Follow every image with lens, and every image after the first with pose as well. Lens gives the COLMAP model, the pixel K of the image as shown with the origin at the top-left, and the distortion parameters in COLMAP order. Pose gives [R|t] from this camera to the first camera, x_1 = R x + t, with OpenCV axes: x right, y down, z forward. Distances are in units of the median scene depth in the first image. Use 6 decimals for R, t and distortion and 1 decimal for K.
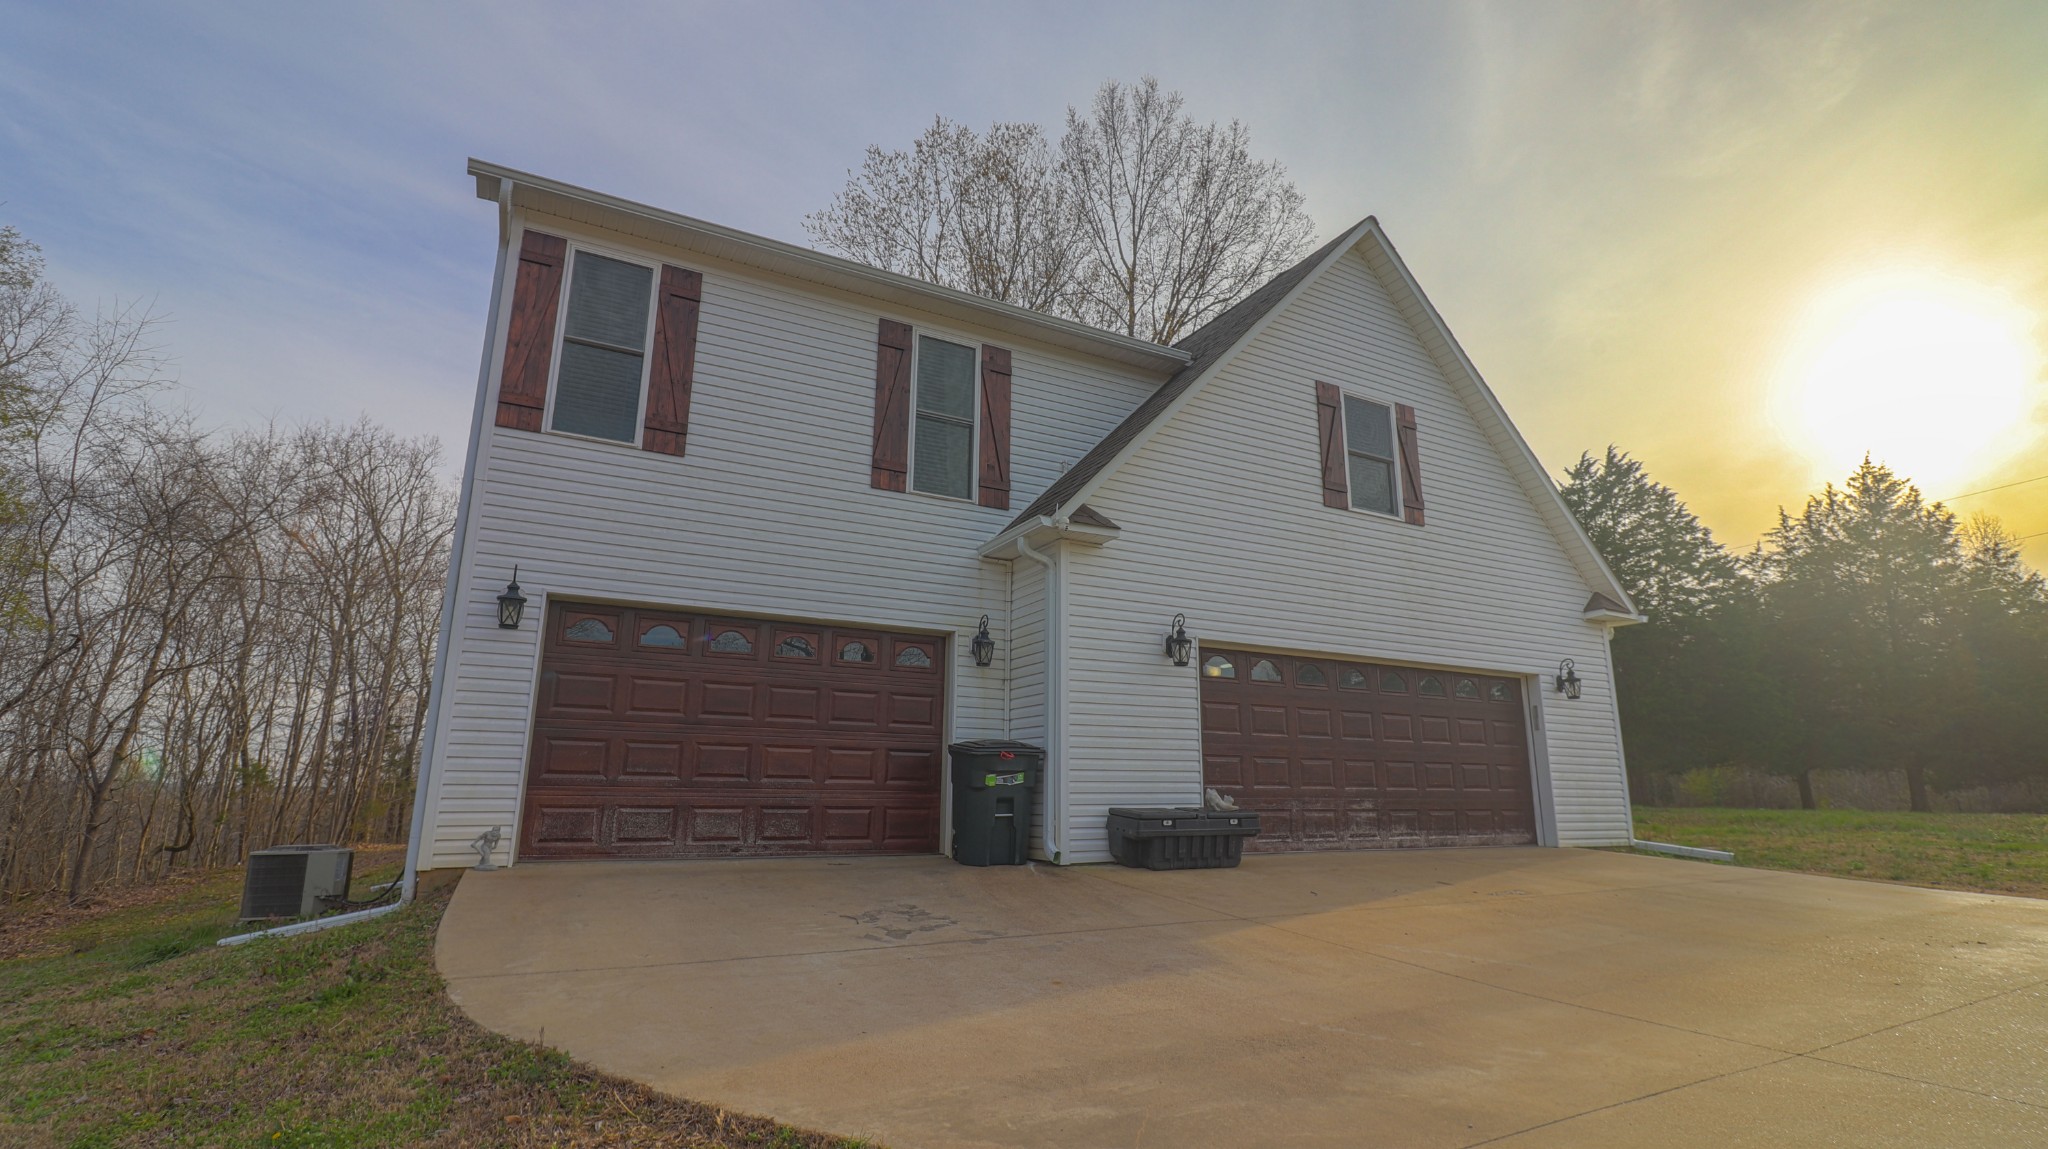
lens RADIAL K [[954.3, 0, 1027.1], [0, 954.3, 568.1], [0, 0, 1]] dist [0.001532, -0.013846]
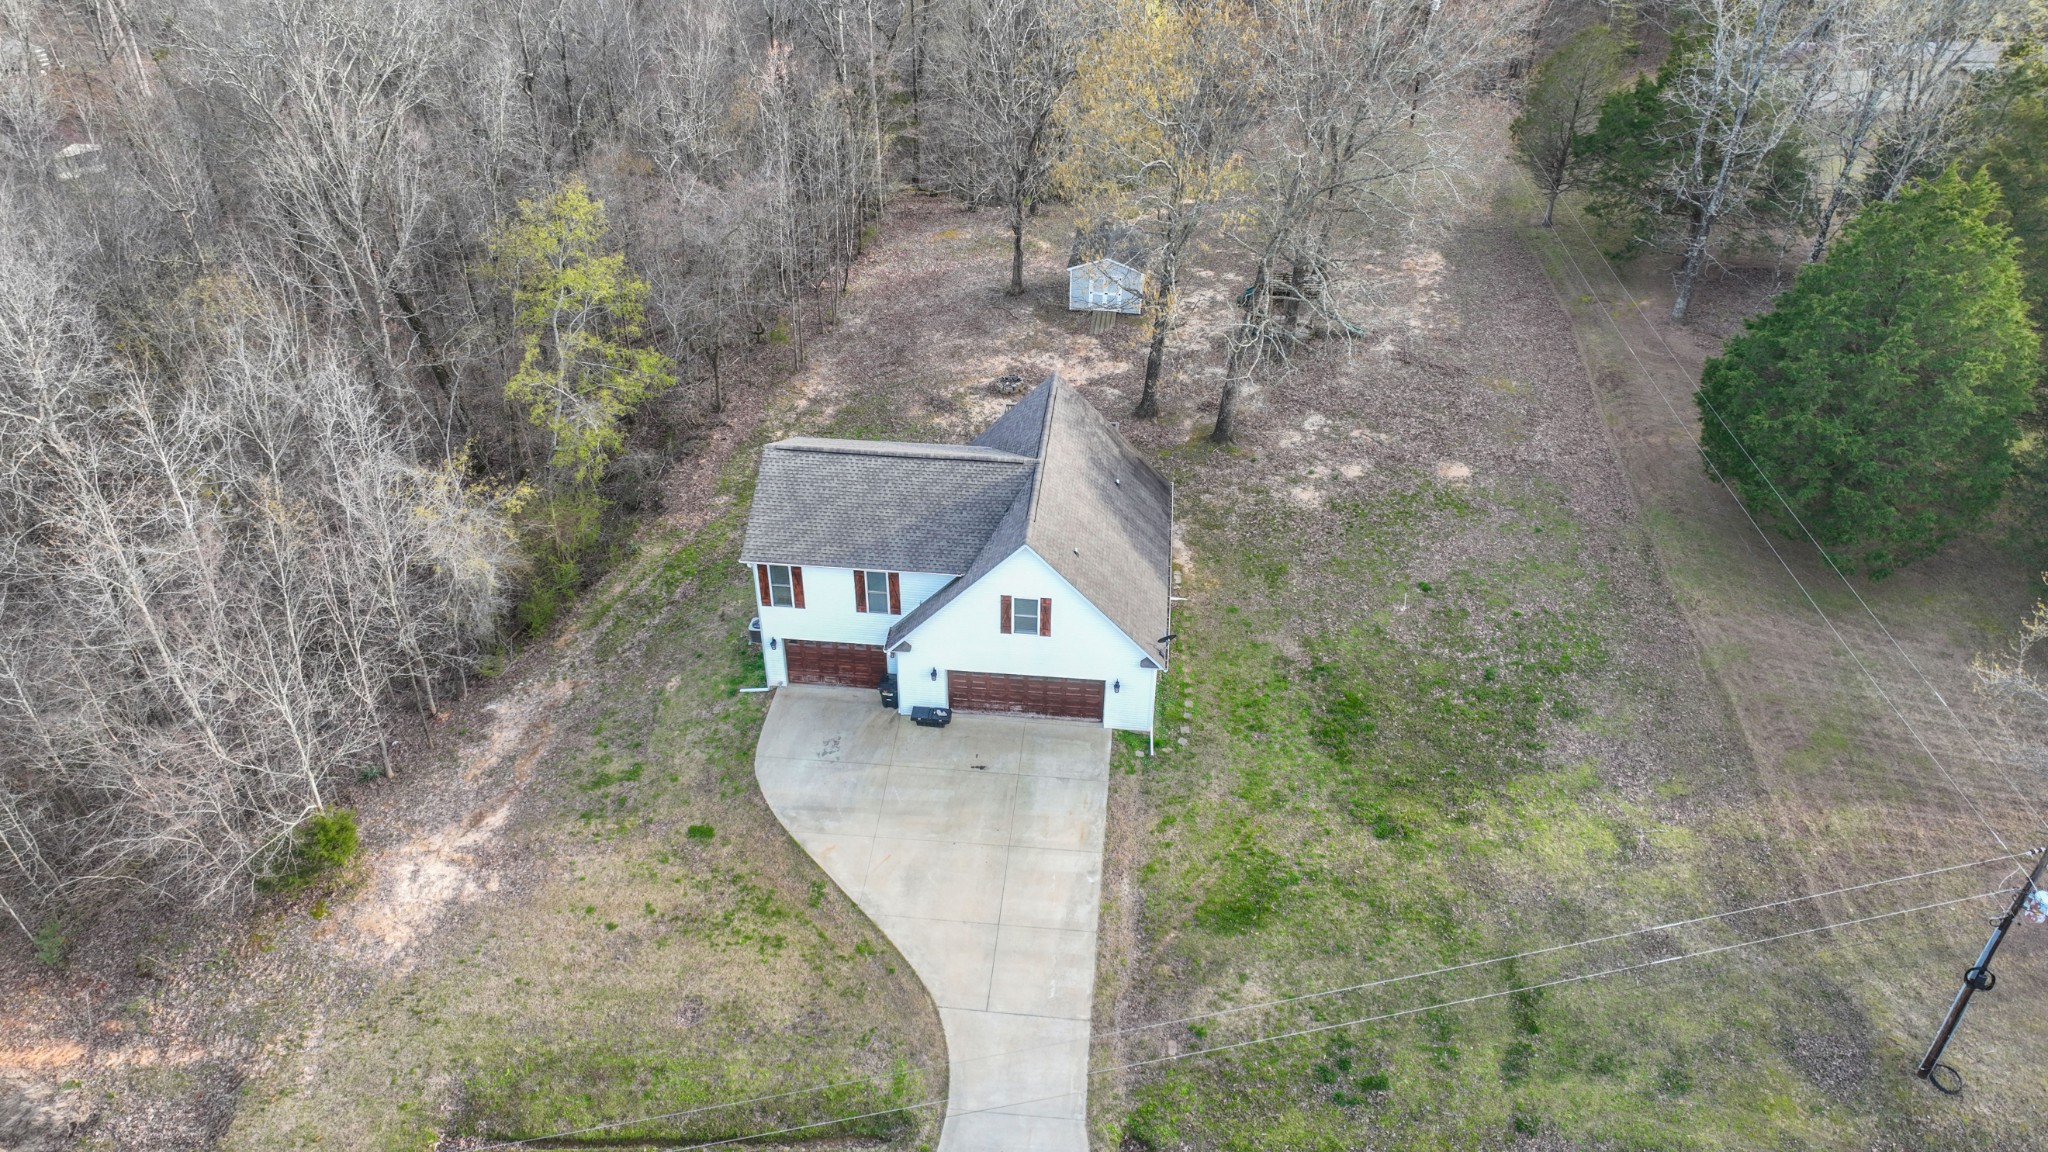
lens RADIAL K [[1439.9, 0, 1028.9], [0, 1439.9, 574.5], [0, 0, 1]] dist [0.008856, 0.004273]
pose [[0.831475, 0.320614, -0.453714, 2.623871], [0.127710, 0.684501, 0.717739, -3.763903], [0.540684, -0.654725, 0.528200, -1.297393]]
